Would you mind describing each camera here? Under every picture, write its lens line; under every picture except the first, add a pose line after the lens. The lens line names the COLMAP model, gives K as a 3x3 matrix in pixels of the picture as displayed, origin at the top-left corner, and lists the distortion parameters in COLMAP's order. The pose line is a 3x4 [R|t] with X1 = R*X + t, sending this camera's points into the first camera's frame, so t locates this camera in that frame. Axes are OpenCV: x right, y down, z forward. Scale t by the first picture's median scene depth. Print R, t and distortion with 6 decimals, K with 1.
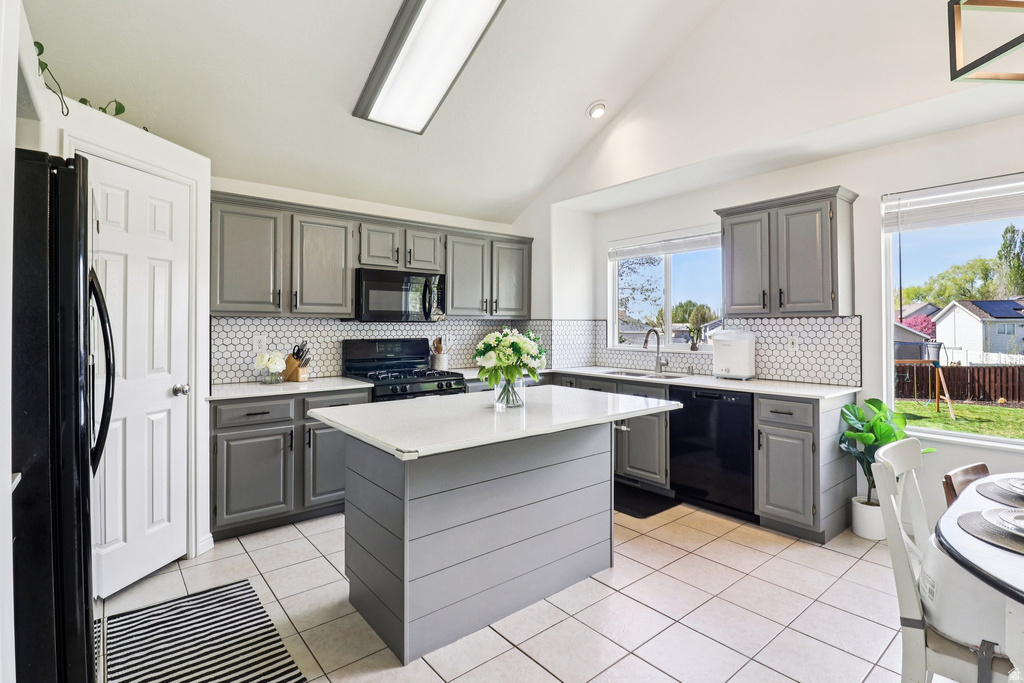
lens RADIAL K [[492.6, 0, 509.0], [0, 492.6, 319.1], [0, 0, 1]] dist [0.000390, -0.011511]
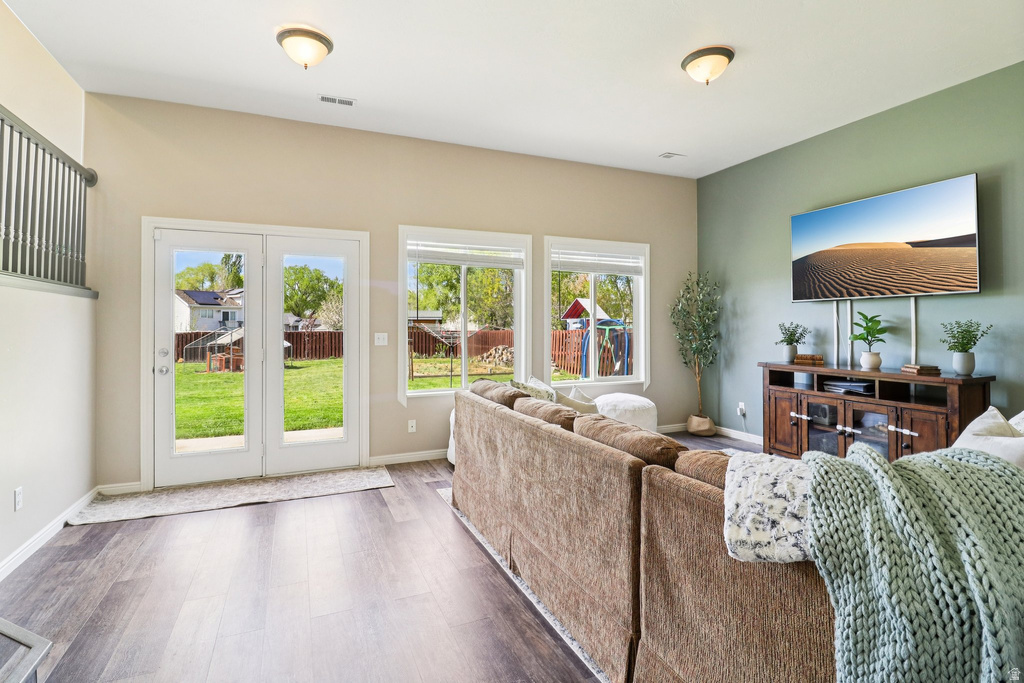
lens RADIAL K [[491.0, 0, 510.6], [0, 491.0, 329.1], [0, 0, 1]] dist [0.000319, -0.013207]
pose [[0.267217, -0.008238, 0.963601, 0.195396], [-0.009218, 0.999896, 0.011104, 0.397850], [-0.963592, -0.011850, 0.267113, -0.839189]]
